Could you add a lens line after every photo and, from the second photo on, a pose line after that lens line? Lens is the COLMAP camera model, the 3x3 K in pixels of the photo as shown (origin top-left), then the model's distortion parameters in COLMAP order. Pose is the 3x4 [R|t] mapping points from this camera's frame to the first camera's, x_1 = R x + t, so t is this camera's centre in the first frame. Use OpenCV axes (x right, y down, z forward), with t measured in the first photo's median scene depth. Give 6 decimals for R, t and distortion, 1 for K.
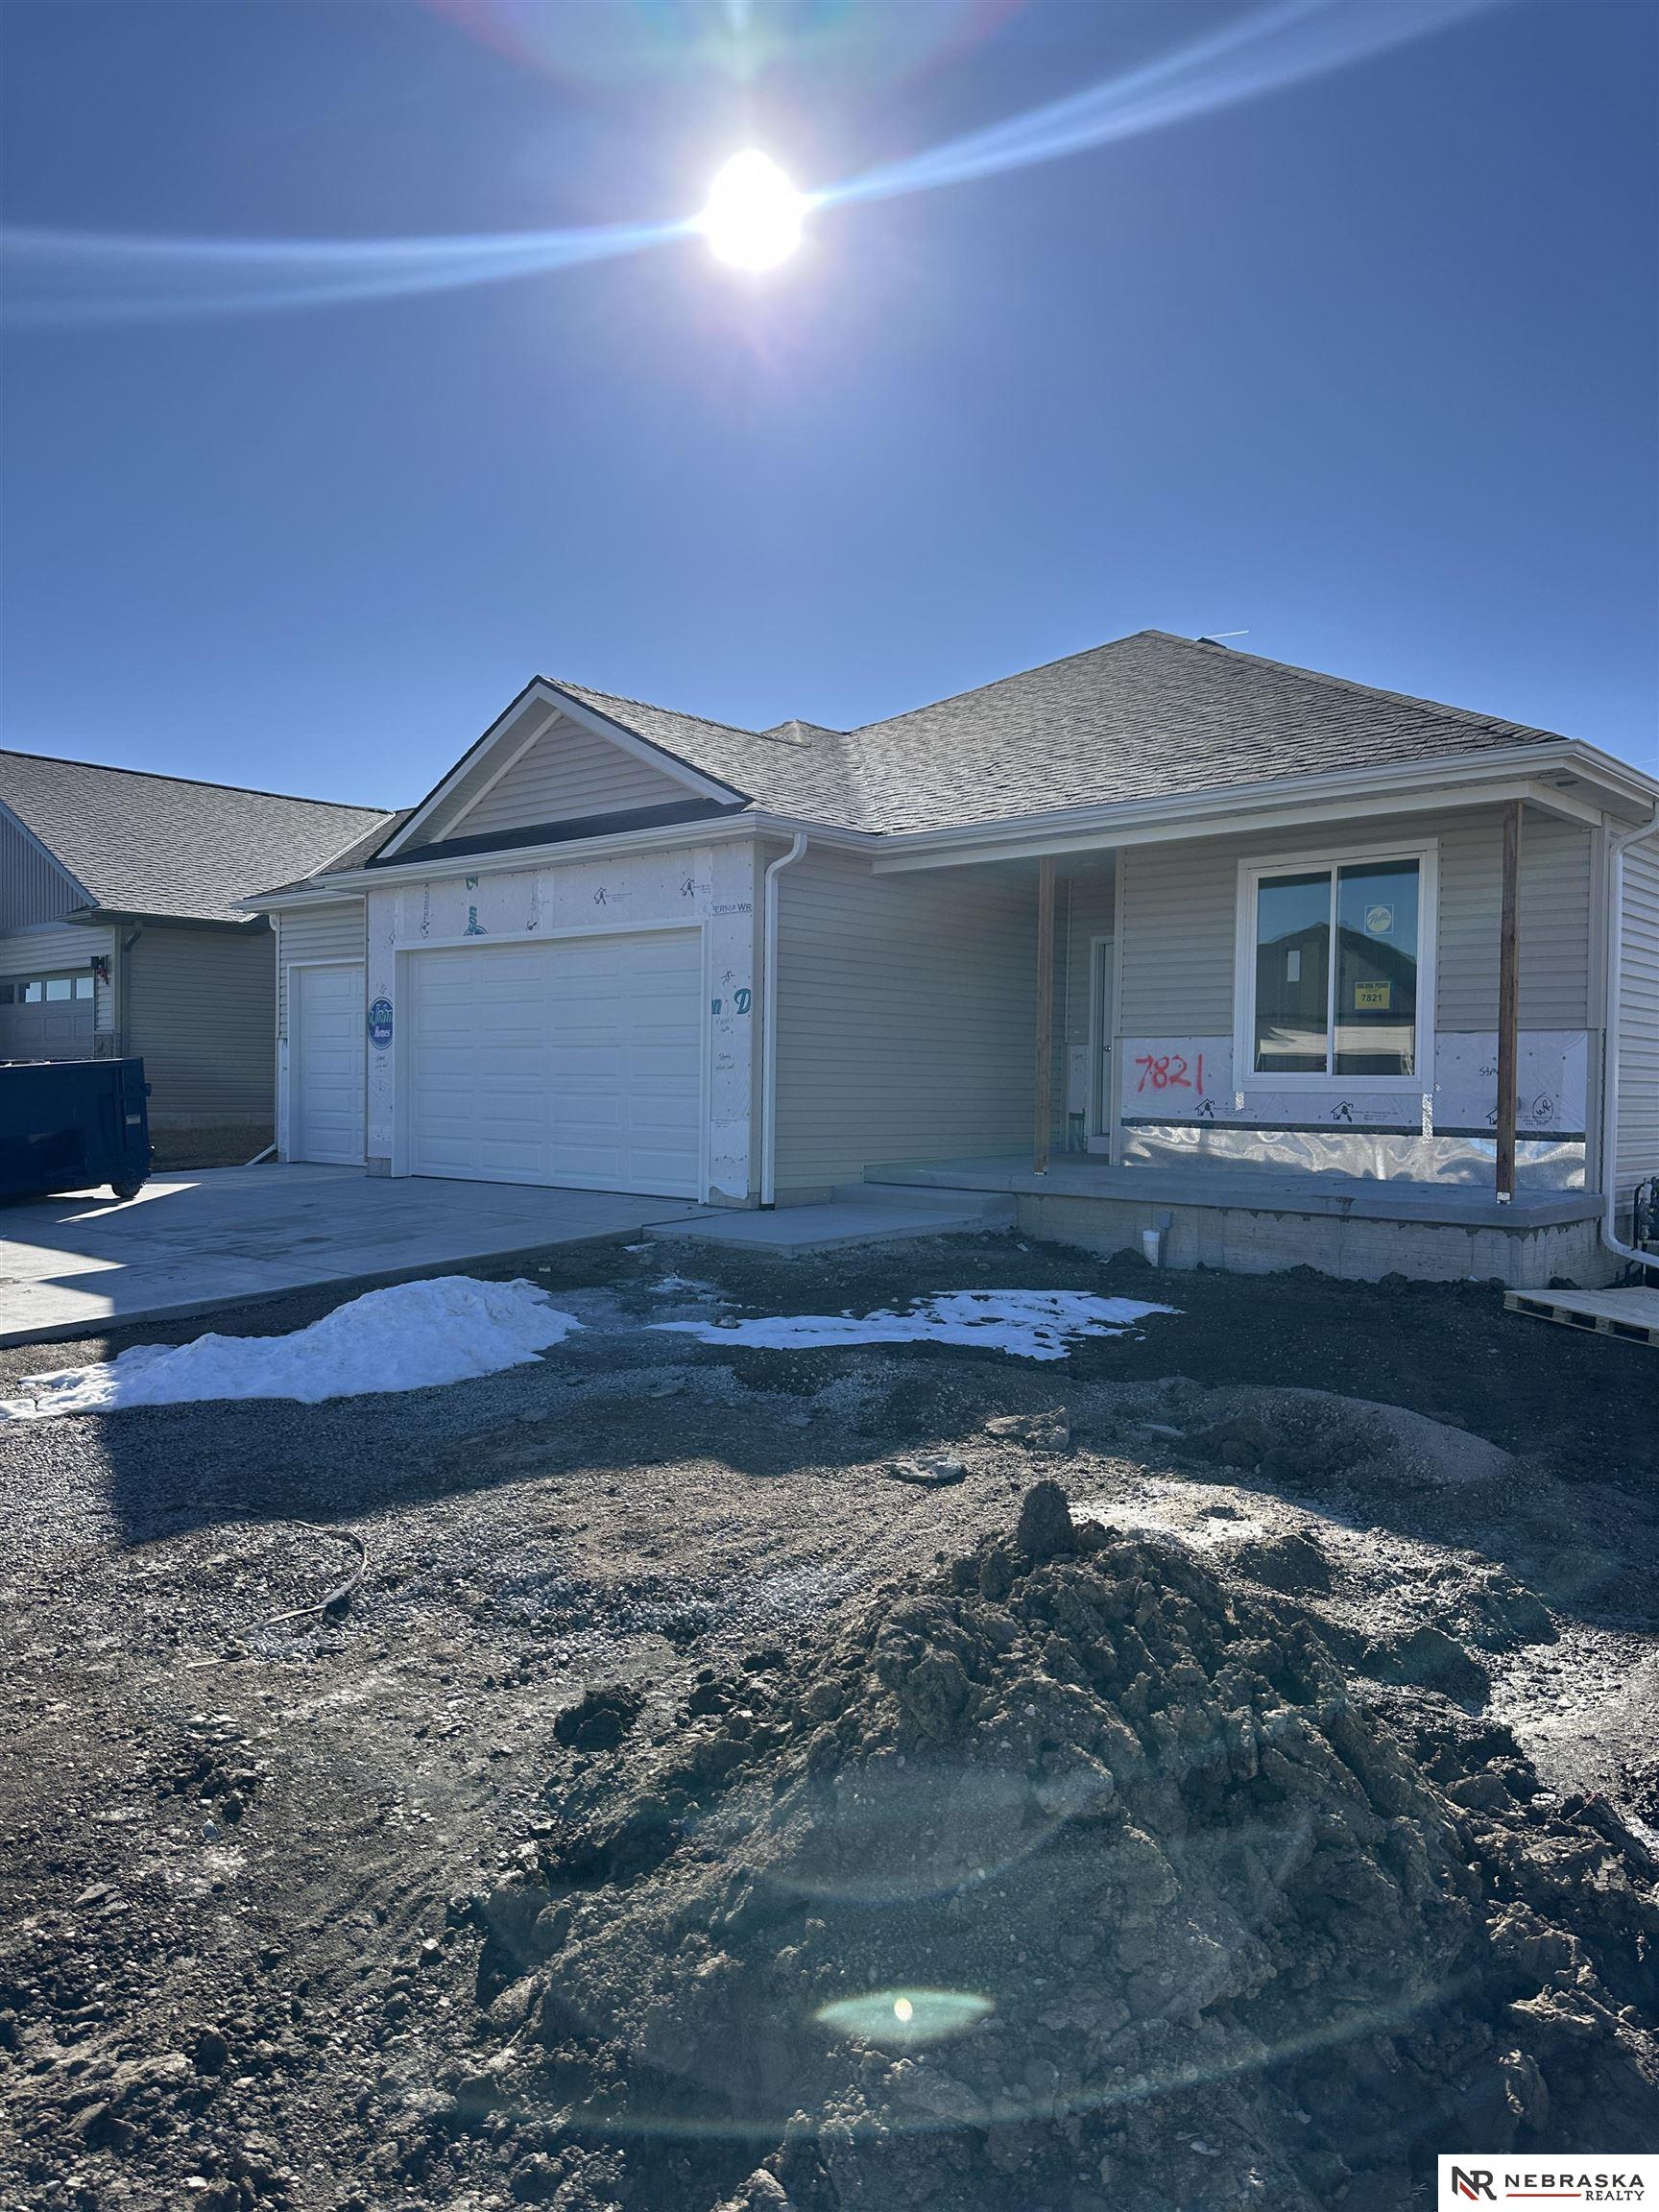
lens RADIAL K [[1566.3, 0, 829.5], [0, 1566.3, 1106.0], [0, 0, 1]] dist [0.195137, -0.406852]
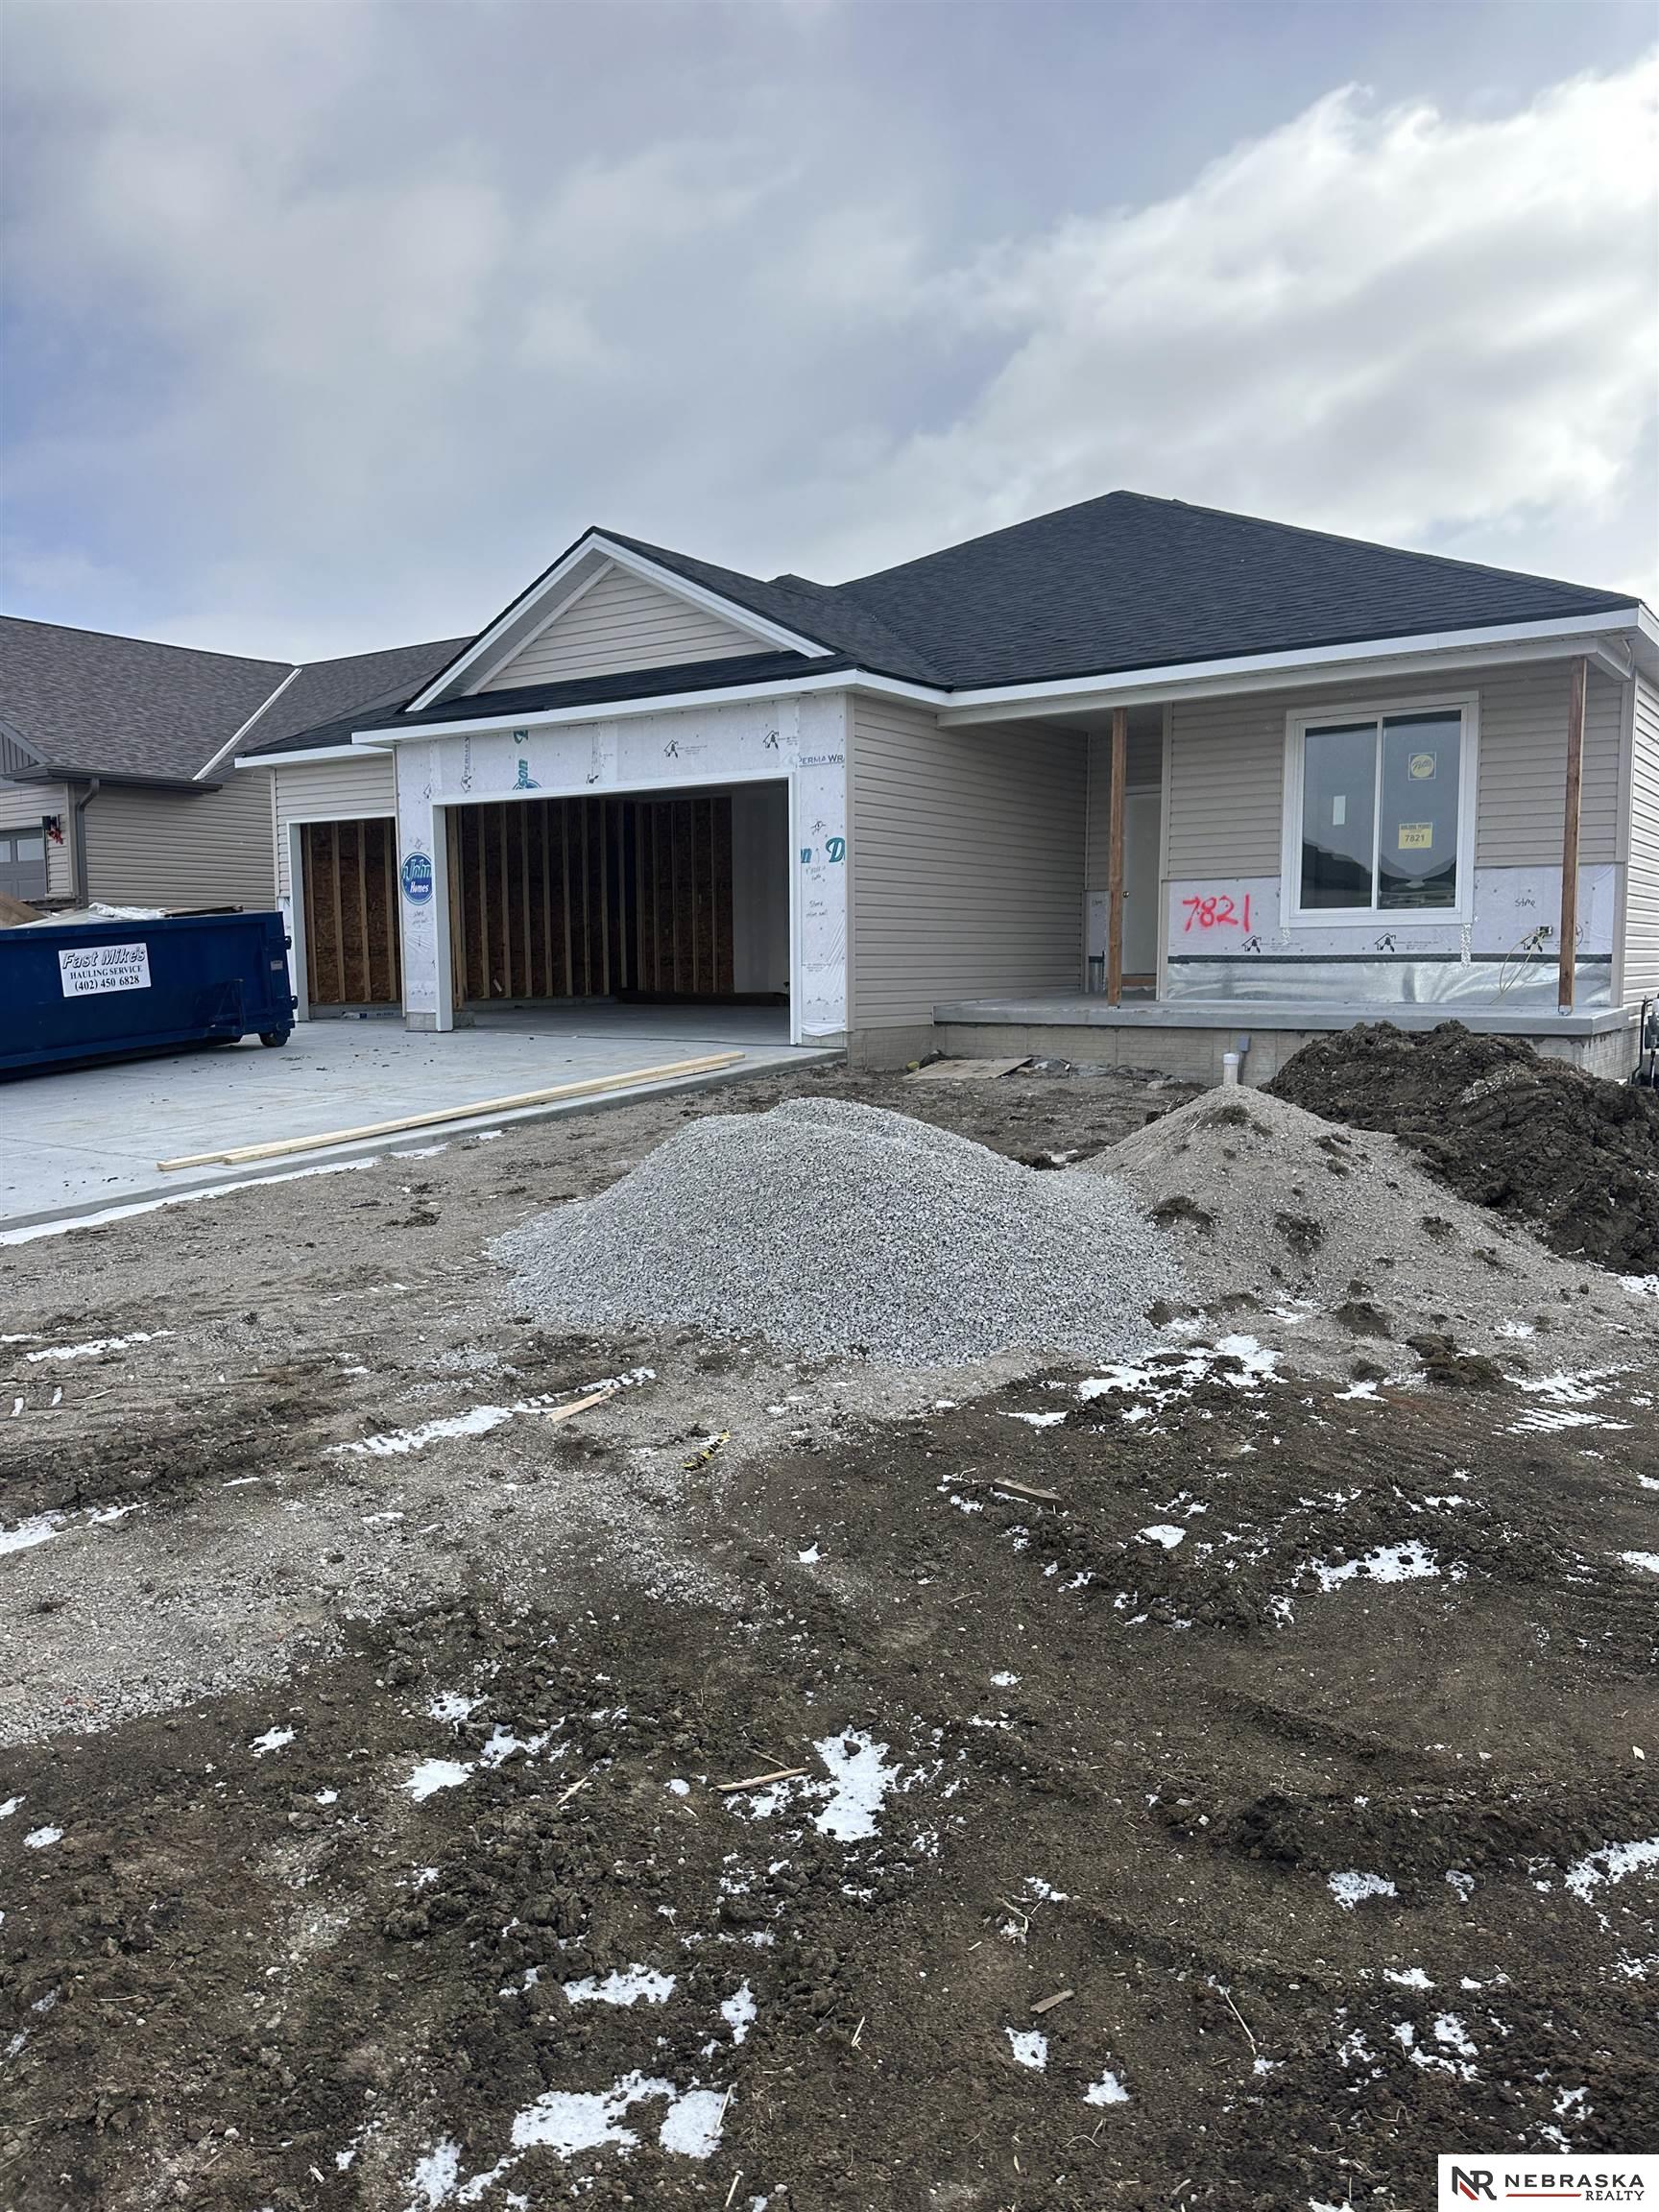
lens RADIAL K [[1566.3, 0, 829.5], [0, 1566.3, 1106.0], [0, 0, 1]] dist [0.195137, -0.406852]
pose [[0.992203, -0.028710, 0.121282, -0.185948], [0.018576, 0.996303, 0.083874, 0.015259], [-0.123241, -0.080967, 0.989068, -0.056421]]
